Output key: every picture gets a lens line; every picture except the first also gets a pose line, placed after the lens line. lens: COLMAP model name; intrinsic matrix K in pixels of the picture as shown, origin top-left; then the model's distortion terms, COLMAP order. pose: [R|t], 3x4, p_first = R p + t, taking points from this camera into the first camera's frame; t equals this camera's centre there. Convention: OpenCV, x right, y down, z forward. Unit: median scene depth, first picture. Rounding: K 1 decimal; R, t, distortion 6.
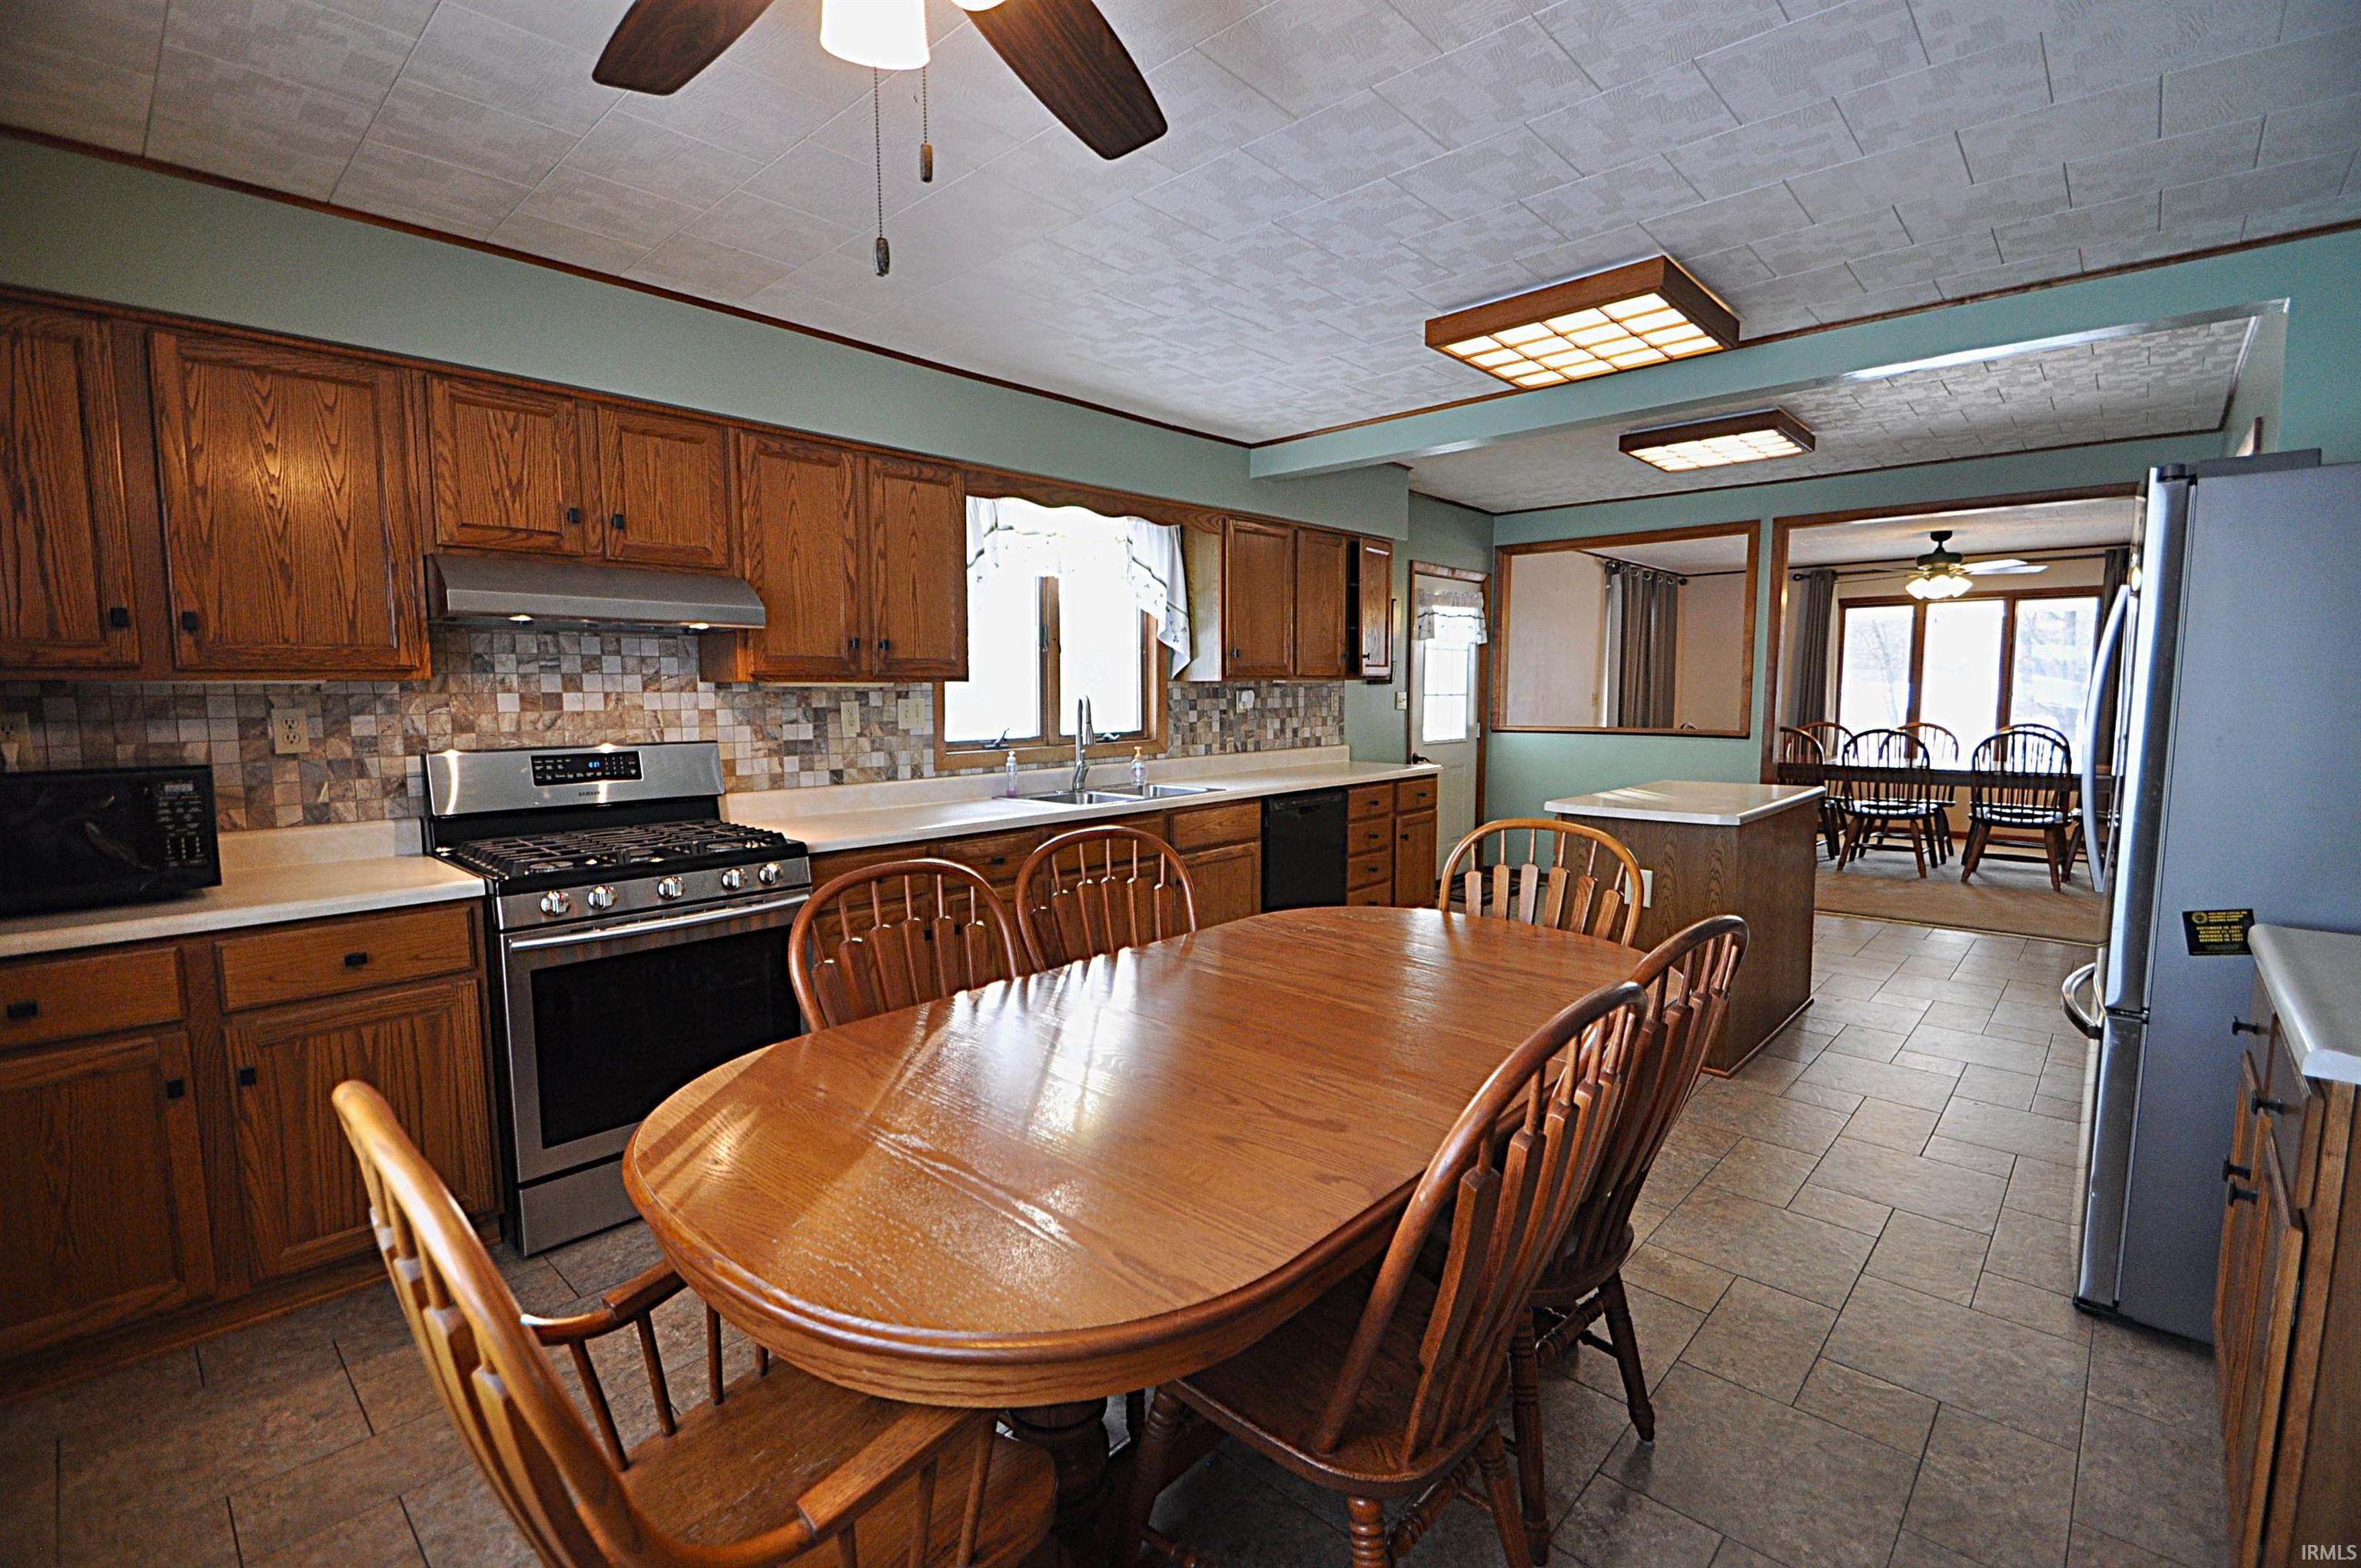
lens RADIAL K [[1034.2, 0, 1173.1], [0, 1034.2, 790.9], [0, 0, 1]] dist [-0.002823, -0.000647]
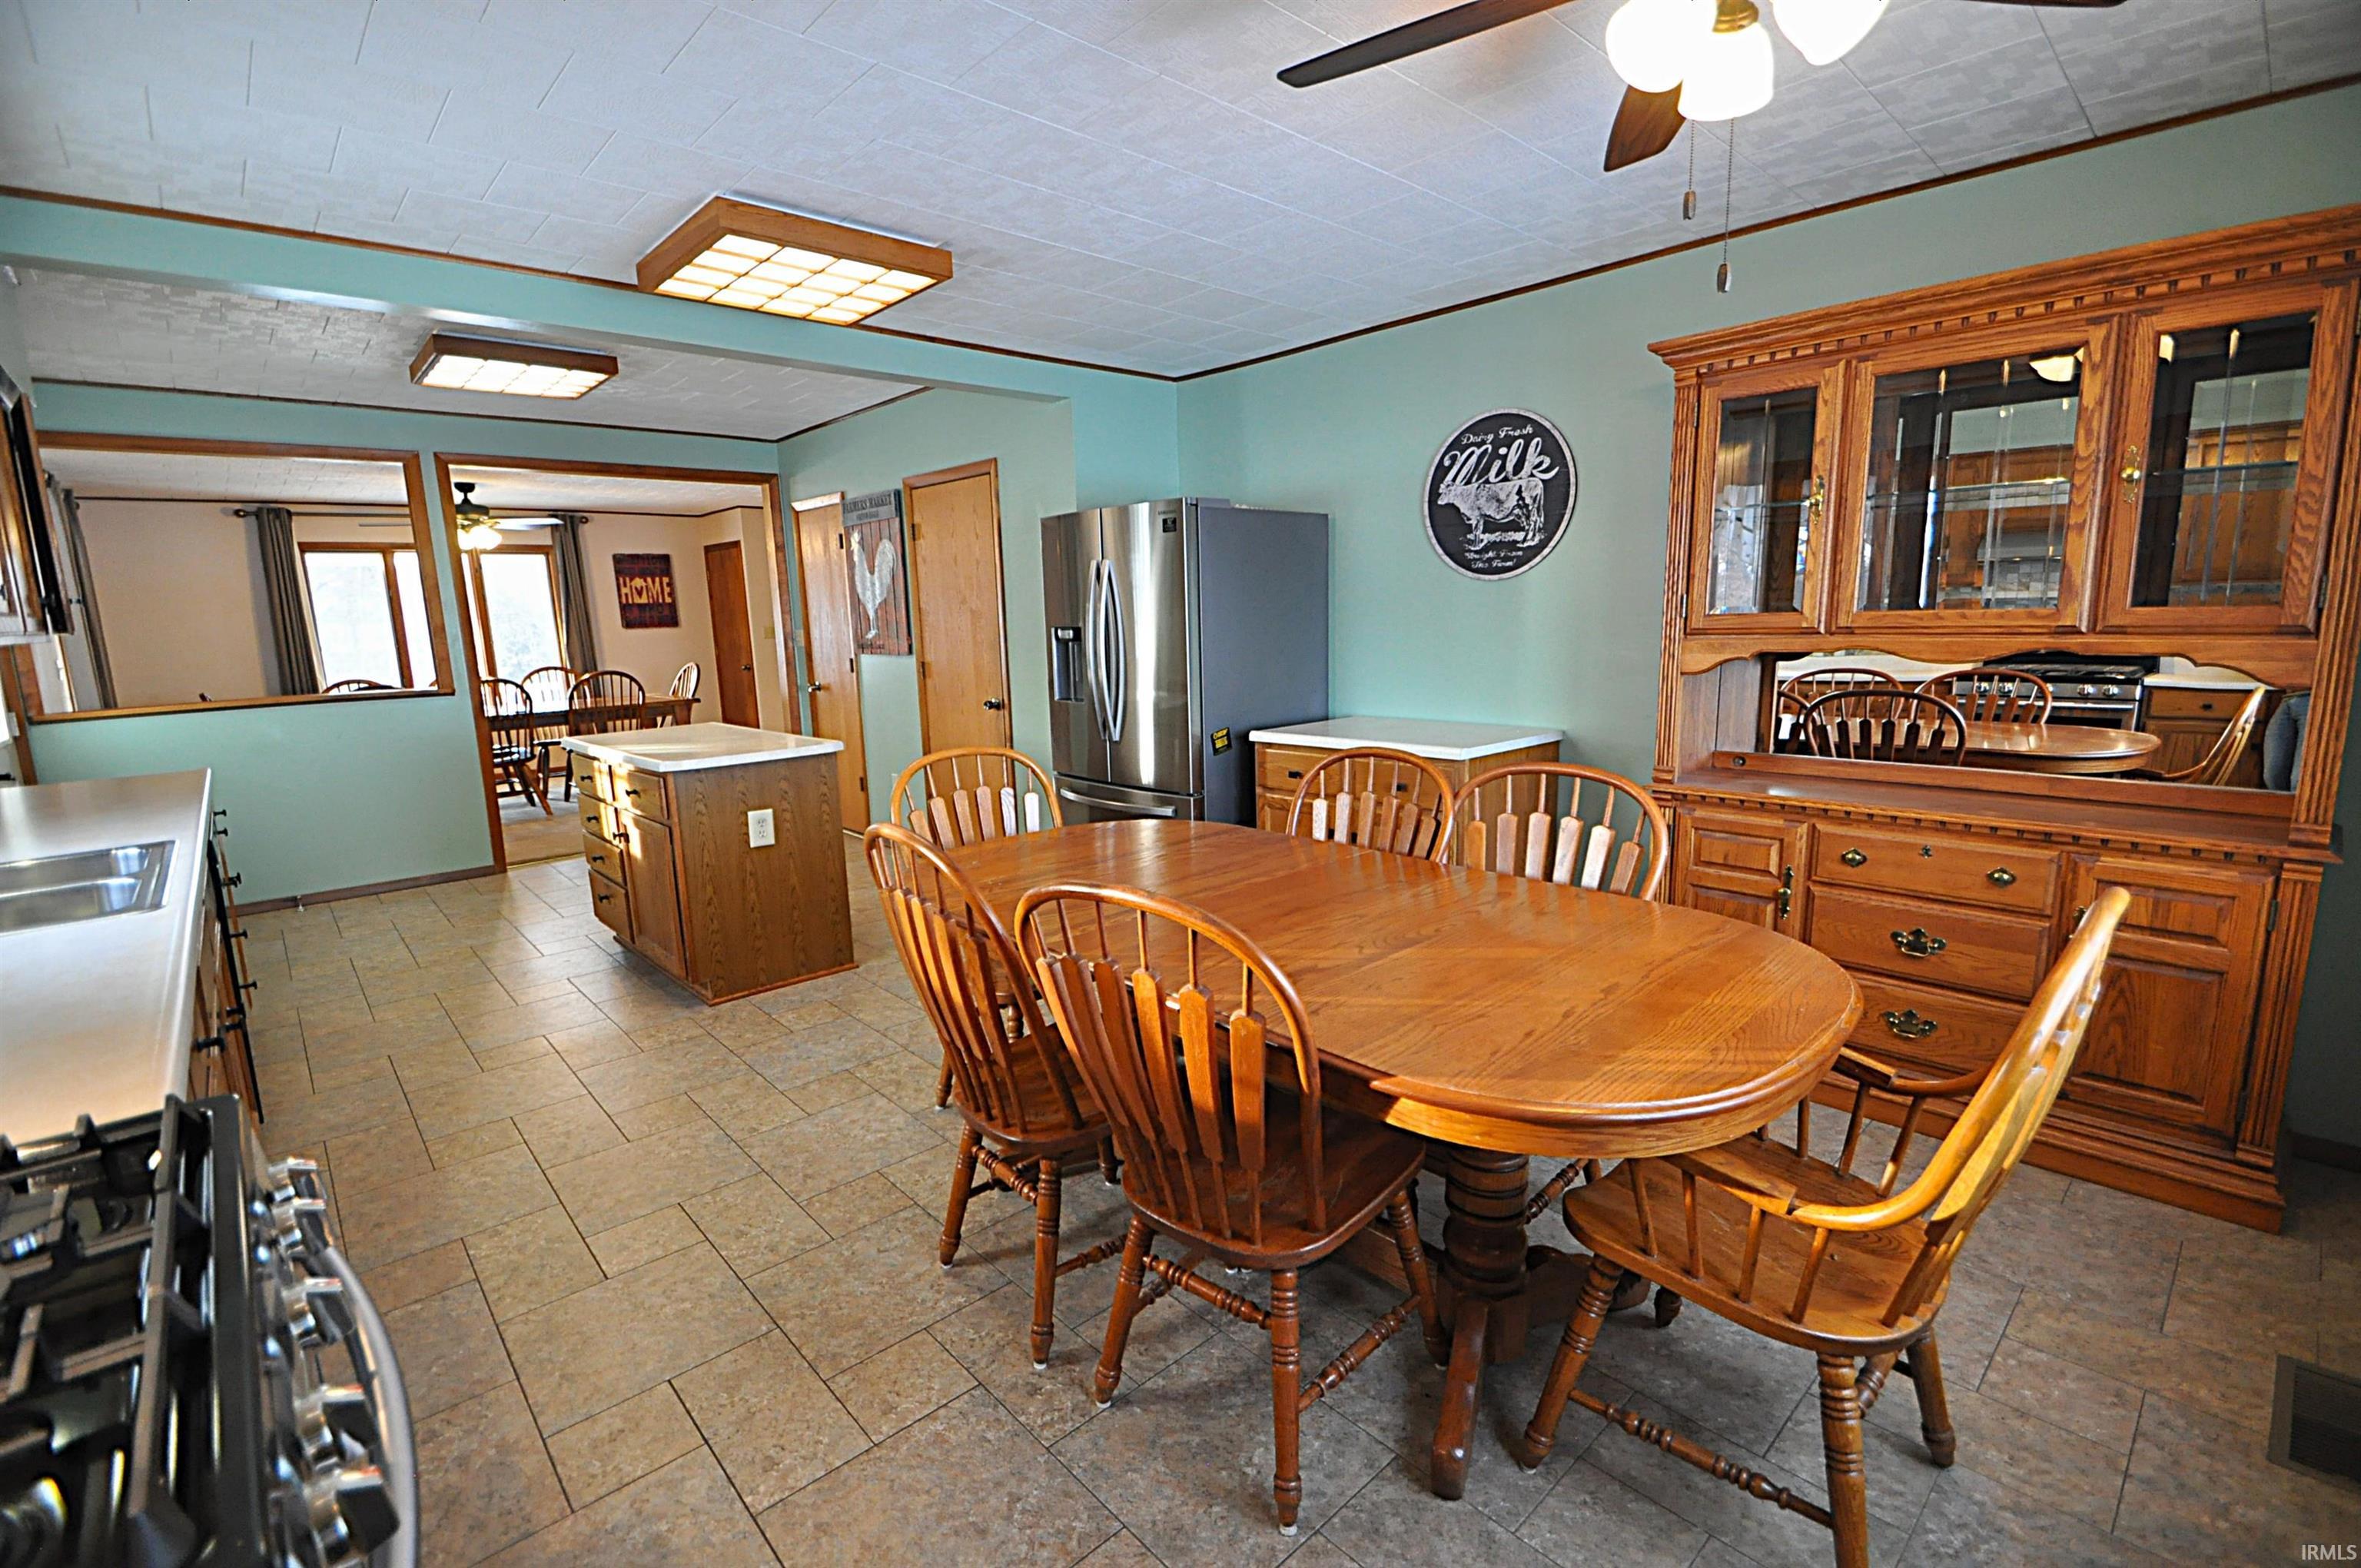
lens RADIAL K [[1034.2, 0, 1173.1], [0, 1034.2, 790.9], [0, 0, 1]] dist [-0.002823, -0.000647]
pose [[0.076676, -0.171450, 0.982205, -0.487830], [0.129336, 0.978492, 0.160705, -0.051620], [-0.988632, 0.114712, 0.097201, 0.462175]]
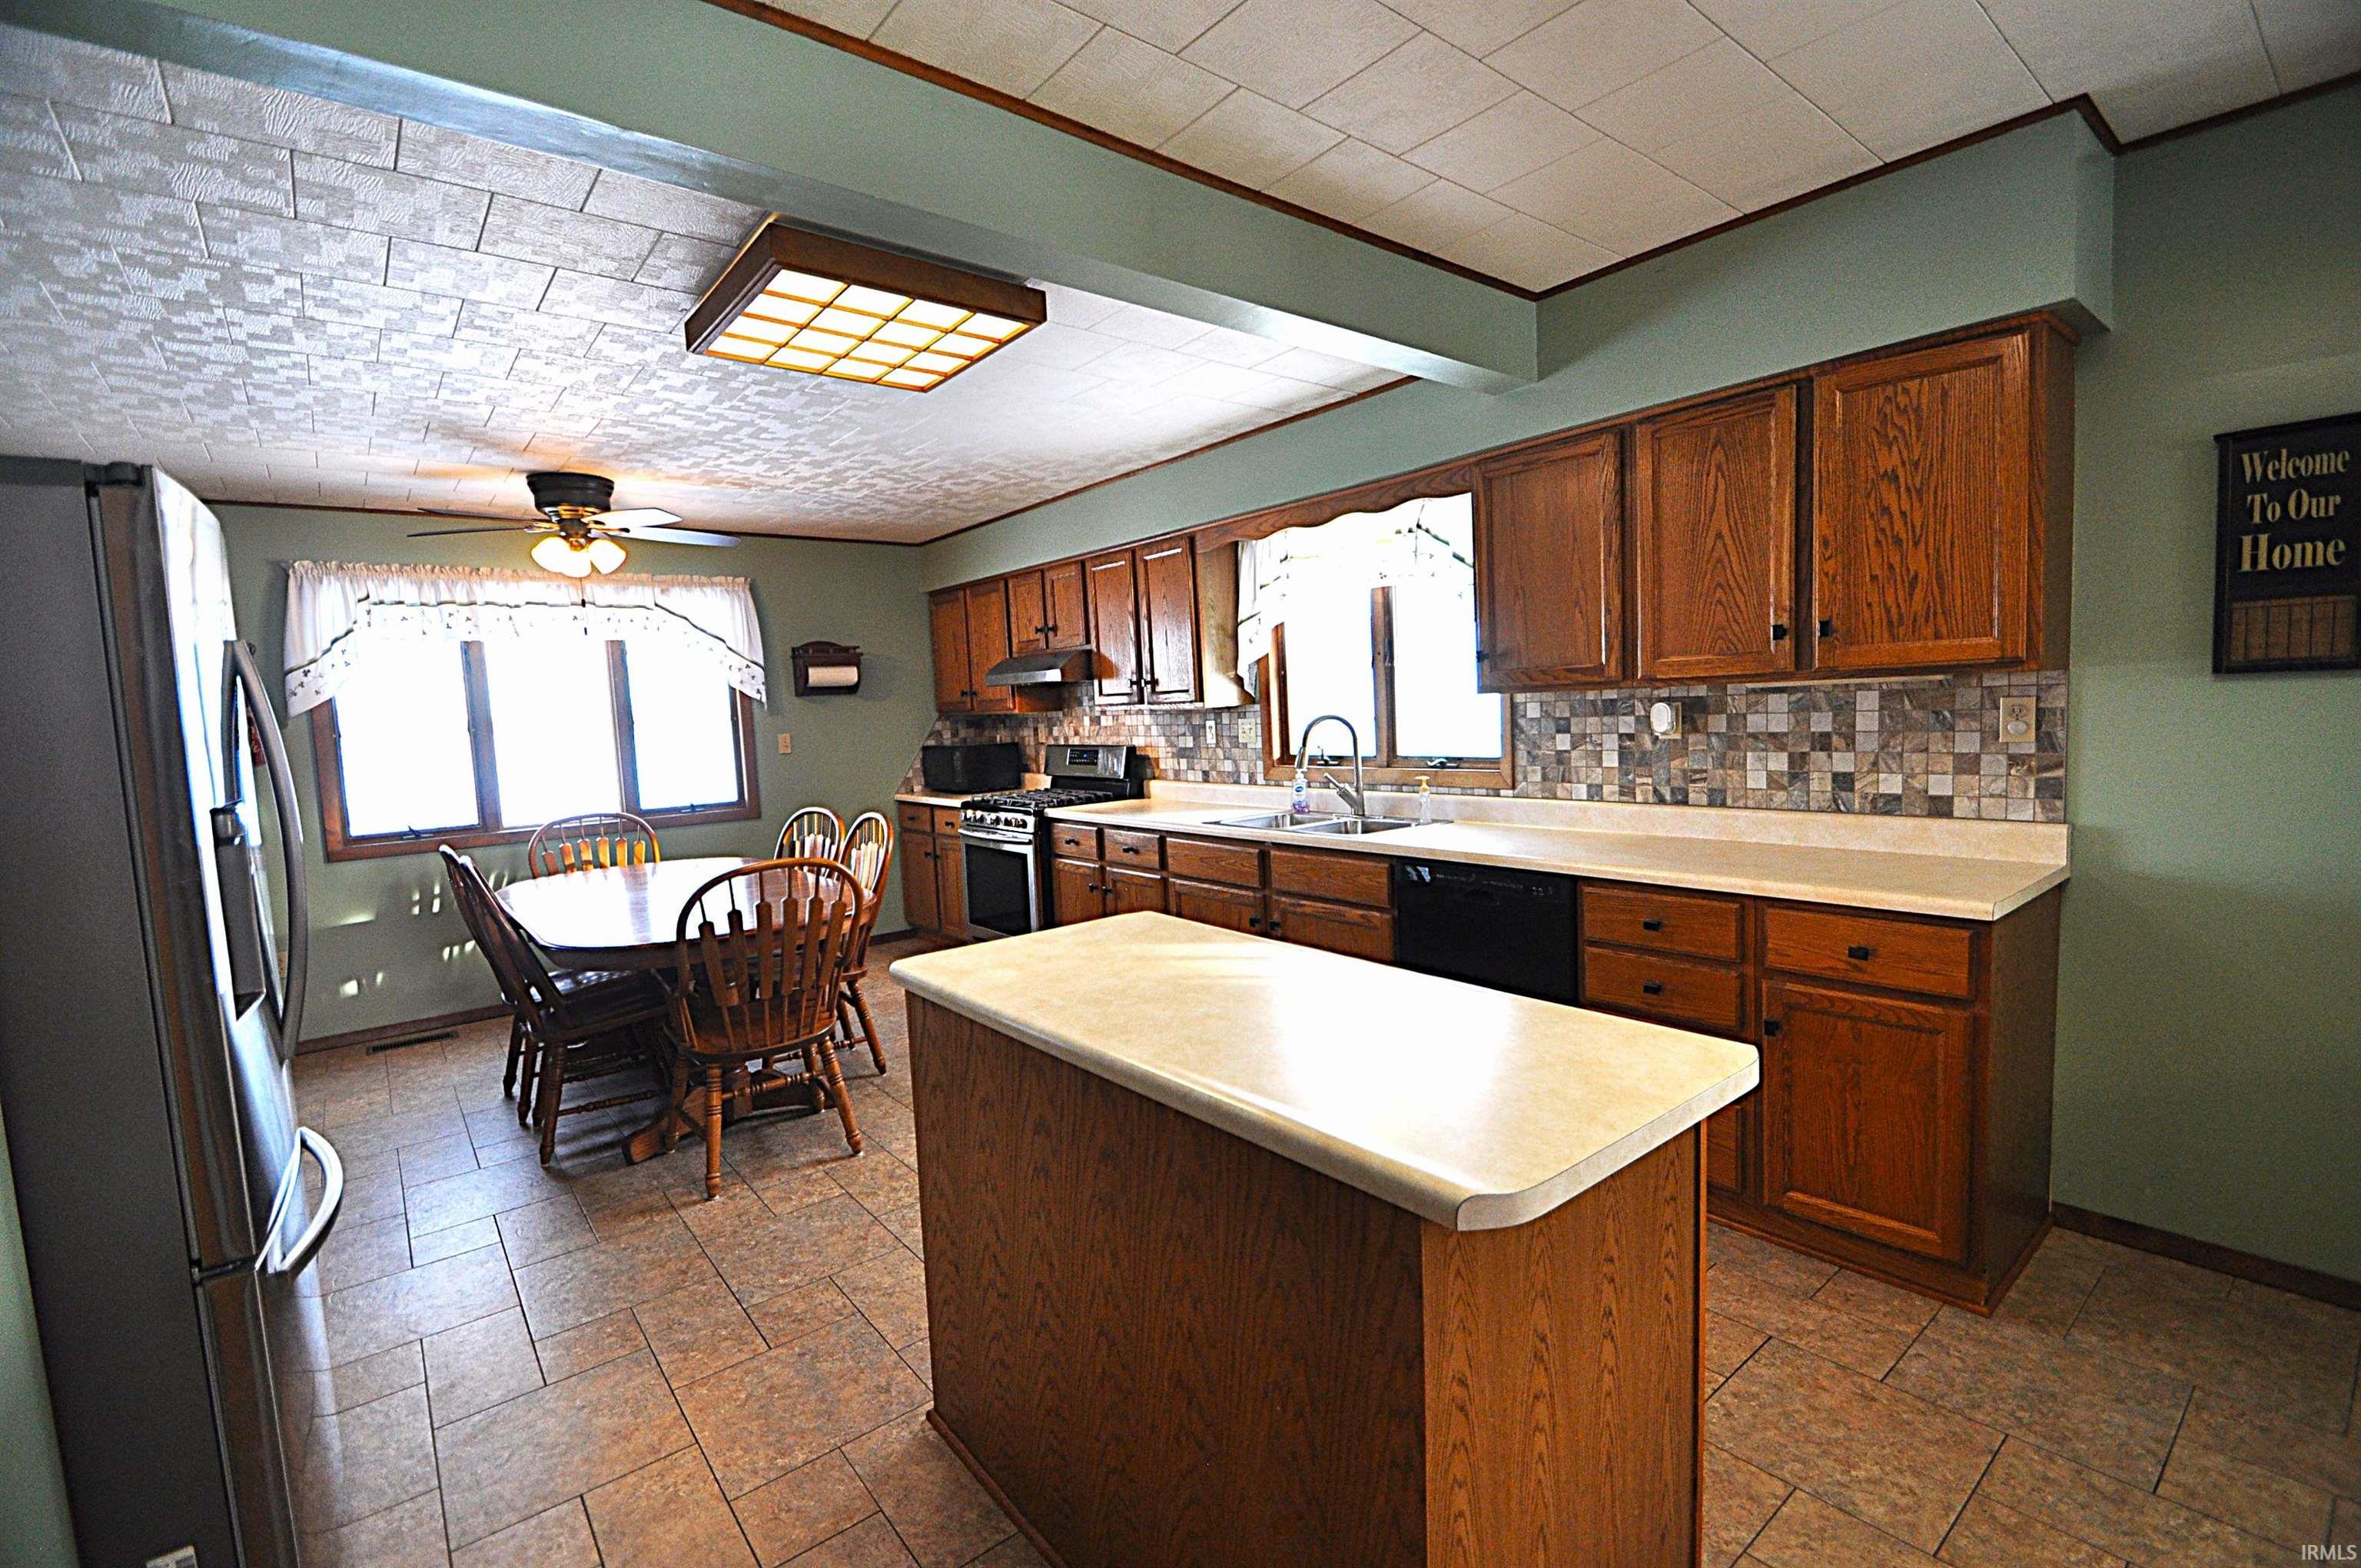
lens RADIAL K [[1034.2, 0, 1173.1], [0, 1034.2, 790.9], [0, 0, 1]] dist [-0.002823, -0.000647]
pose [[-0.140852, 0.097636, -0.985204, 0.945645], [-0.051873, 0.993030, 0.105828, -0.126343], [0.988671, 0.066012, -0.134806, 1.065895]]
